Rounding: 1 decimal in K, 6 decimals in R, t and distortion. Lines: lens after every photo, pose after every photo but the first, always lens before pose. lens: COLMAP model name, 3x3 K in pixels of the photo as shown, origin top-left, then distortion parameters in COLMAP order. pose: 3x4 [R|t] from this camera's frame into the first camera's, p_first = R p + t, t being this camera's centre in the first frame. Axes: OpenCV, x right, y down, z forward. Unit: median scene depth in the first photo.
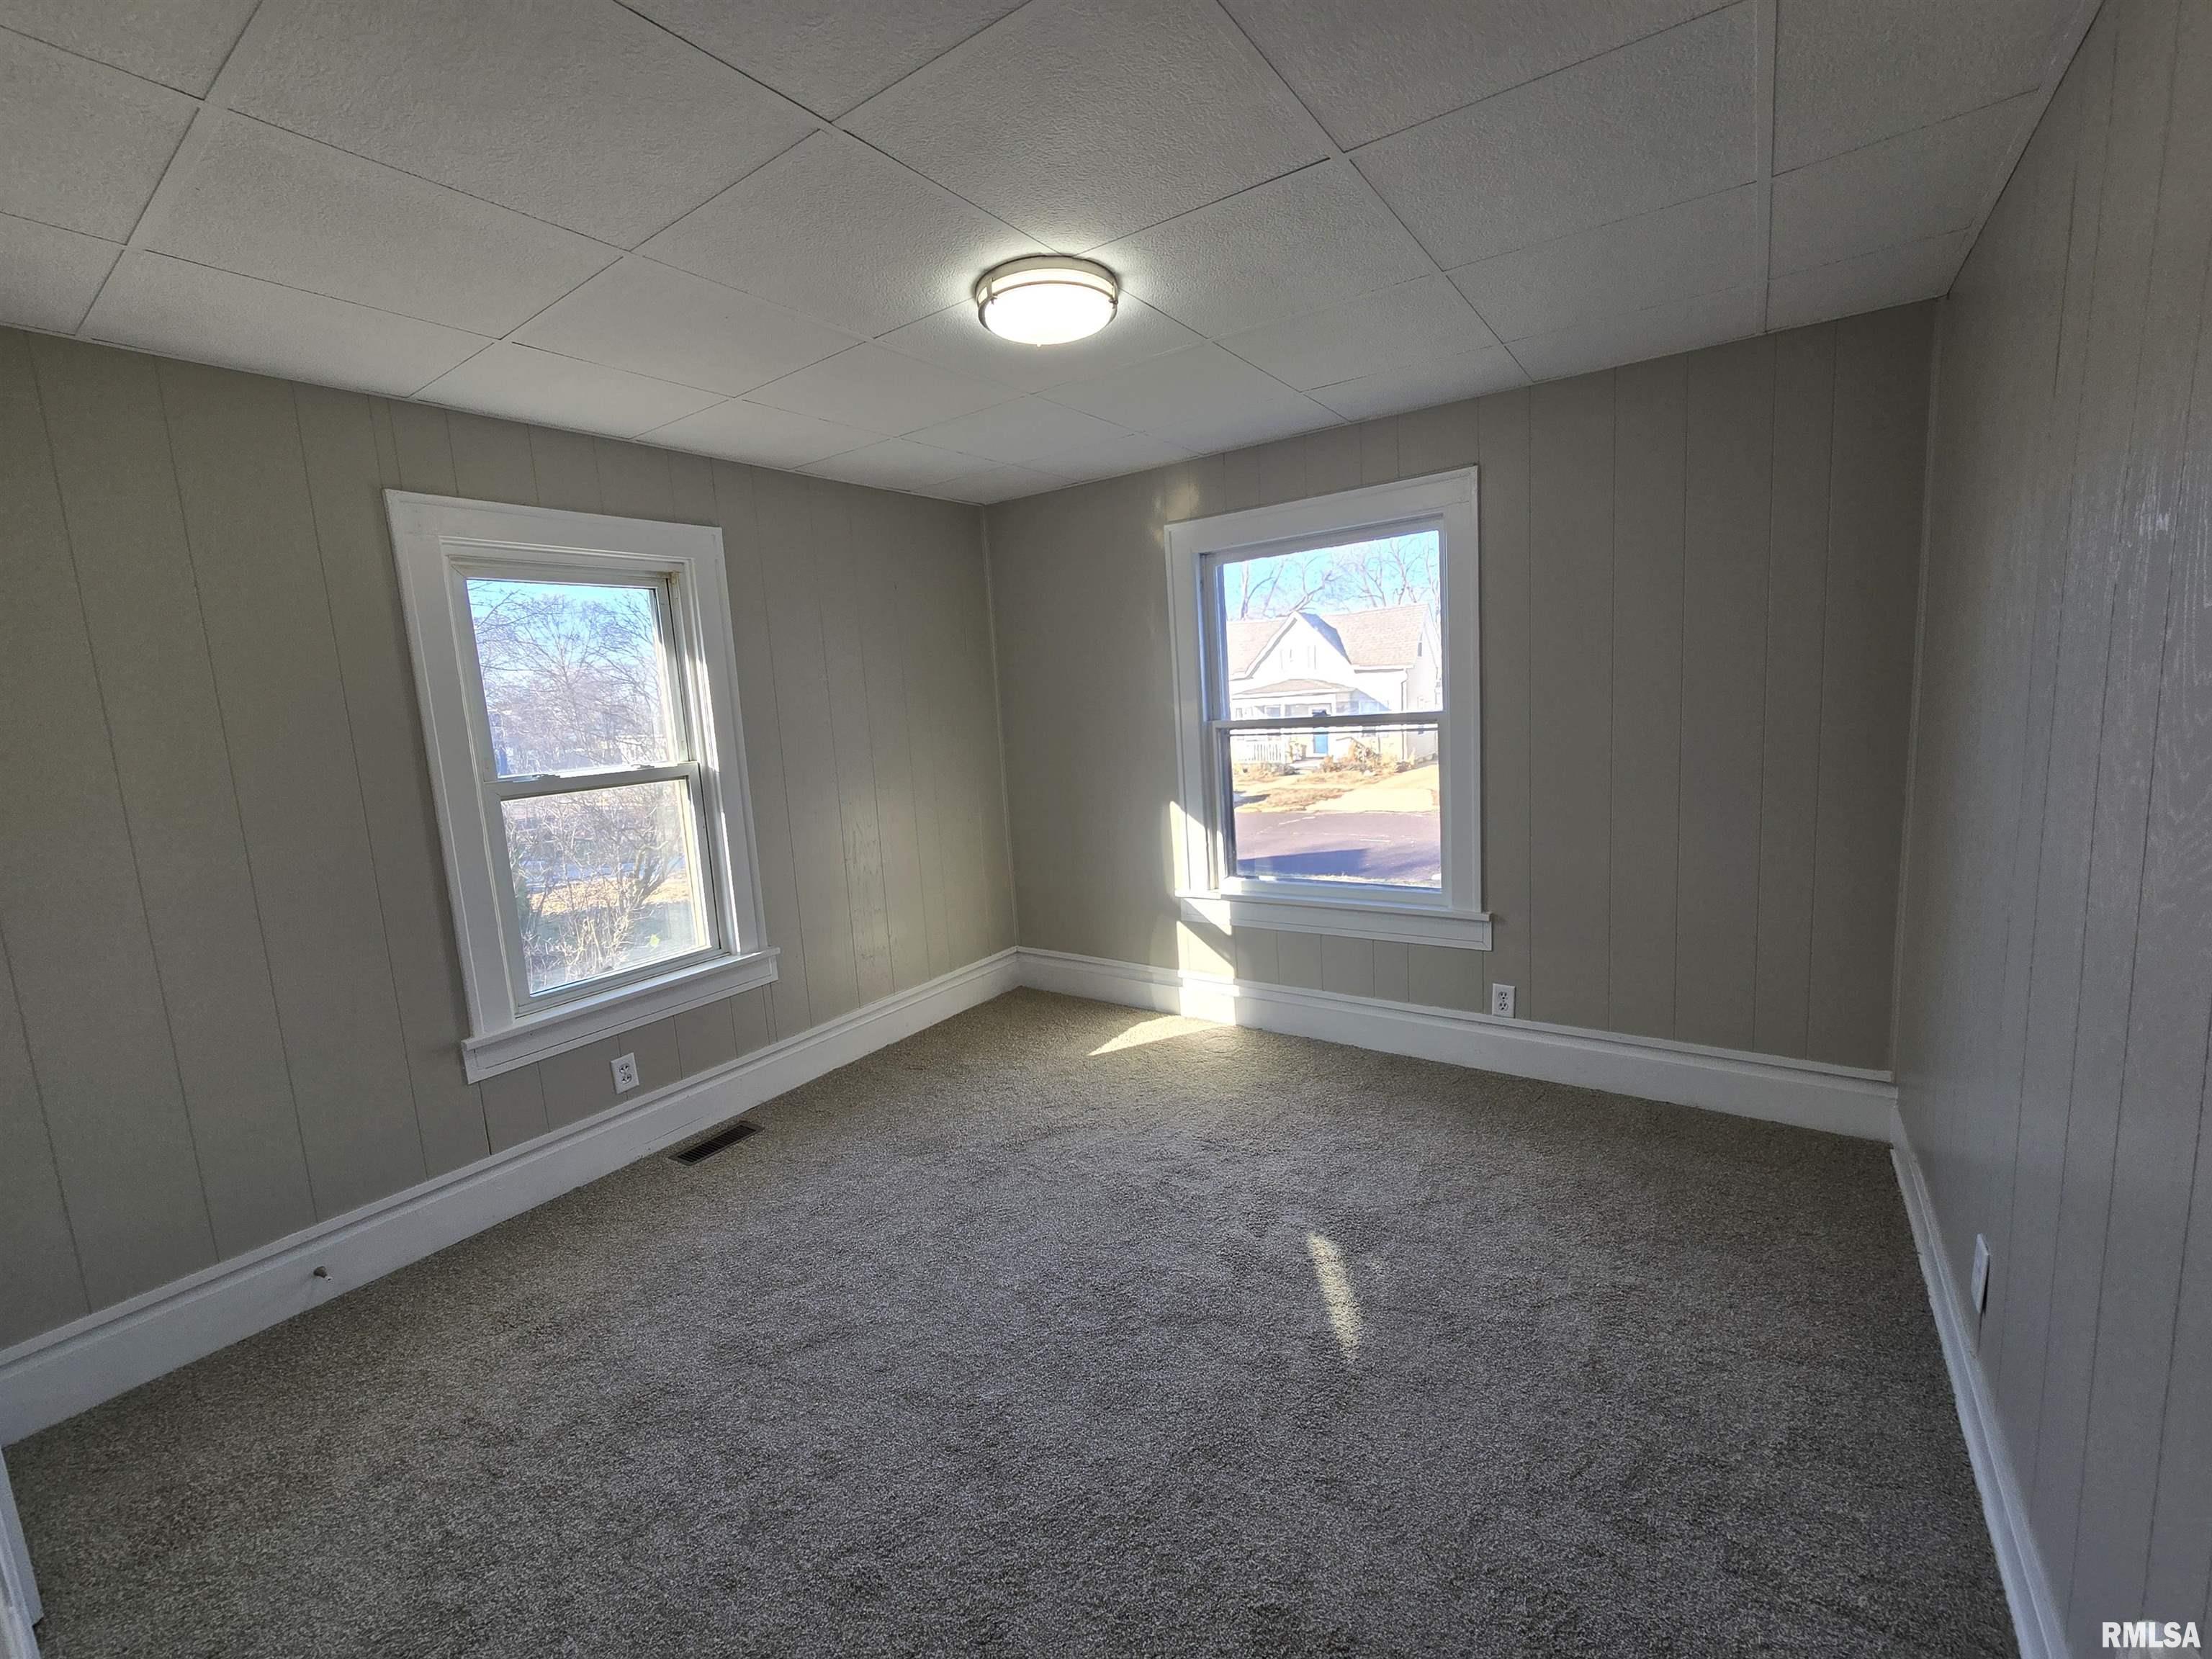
lens RADIAL K [[904.5, 0, 1103.0], [0, 904.5, 821.6], [0, 0, 1]] dist [0.008904, -0.000110]
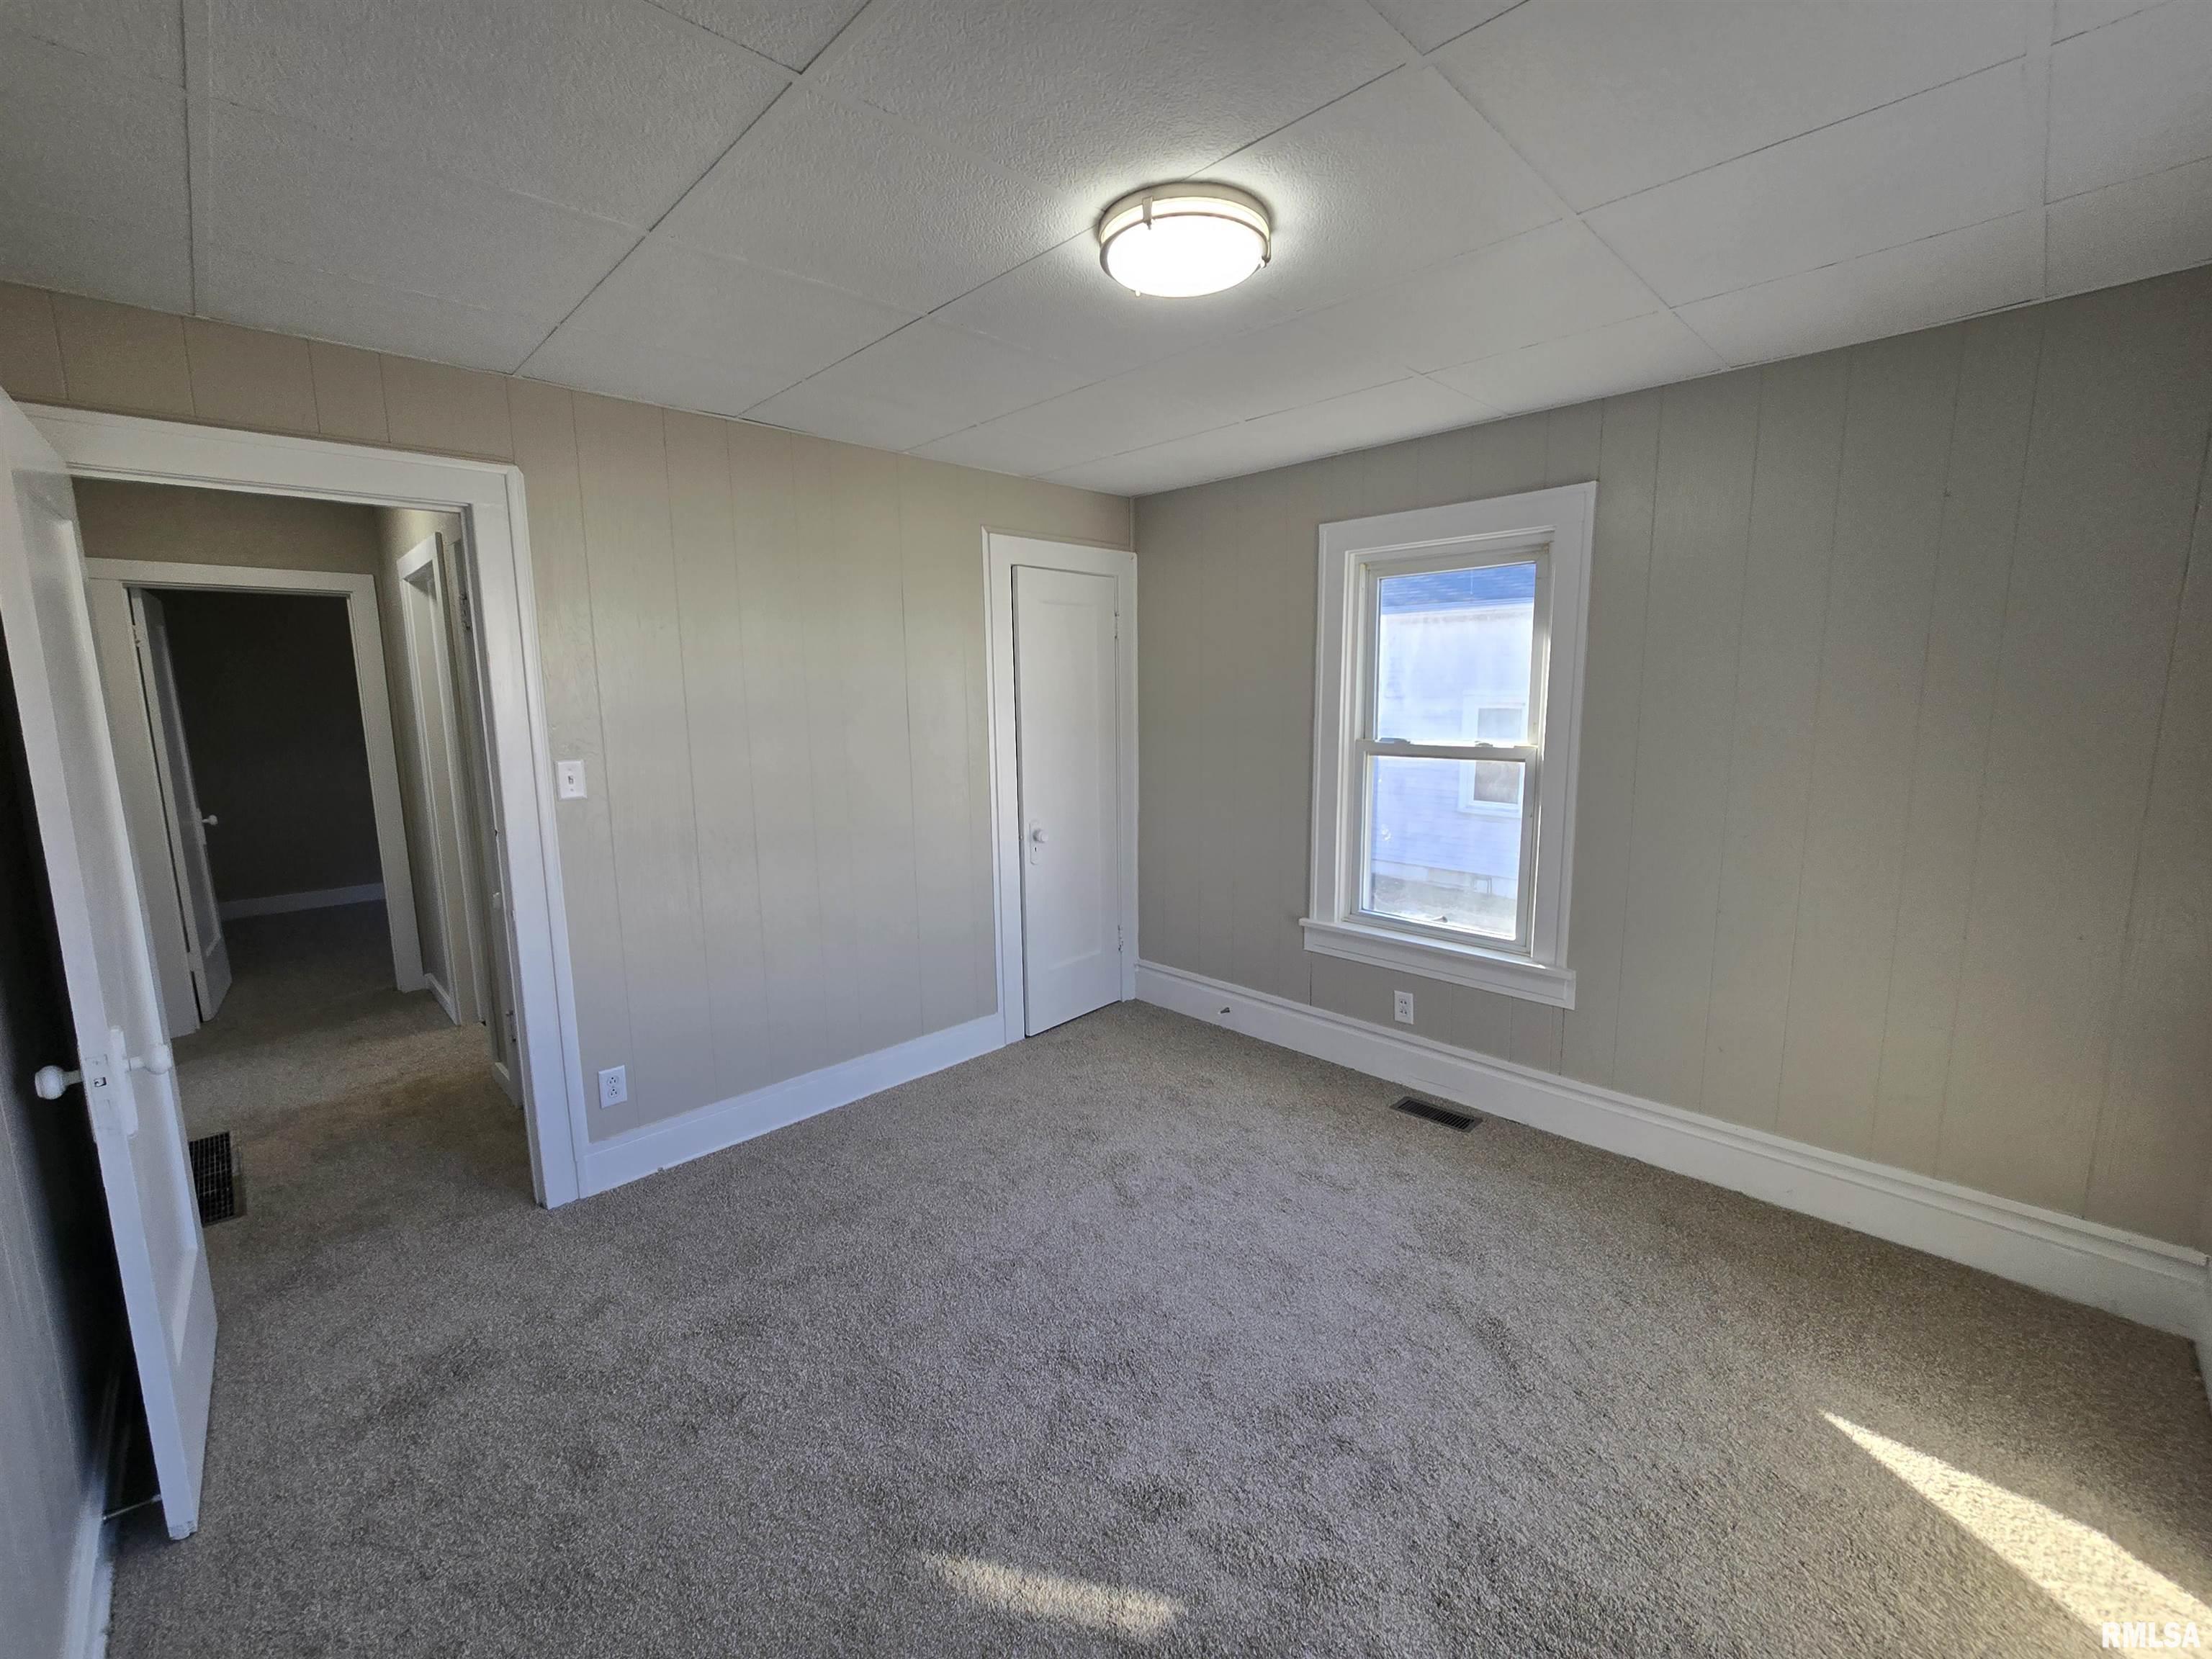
lens RADIAL K [[904.5, 0, 1112.0], [0, 904.5, 822.0], [0, 0, 1]] dist [0.008904, -0.000110]
pose [[-0.164177, 0.207336, -0.964395, 0.582528], [-0.116680, 0.966716, 0.227698, -0.163829], [0.979506, 0.149909, -0.134521, 0.763274]]
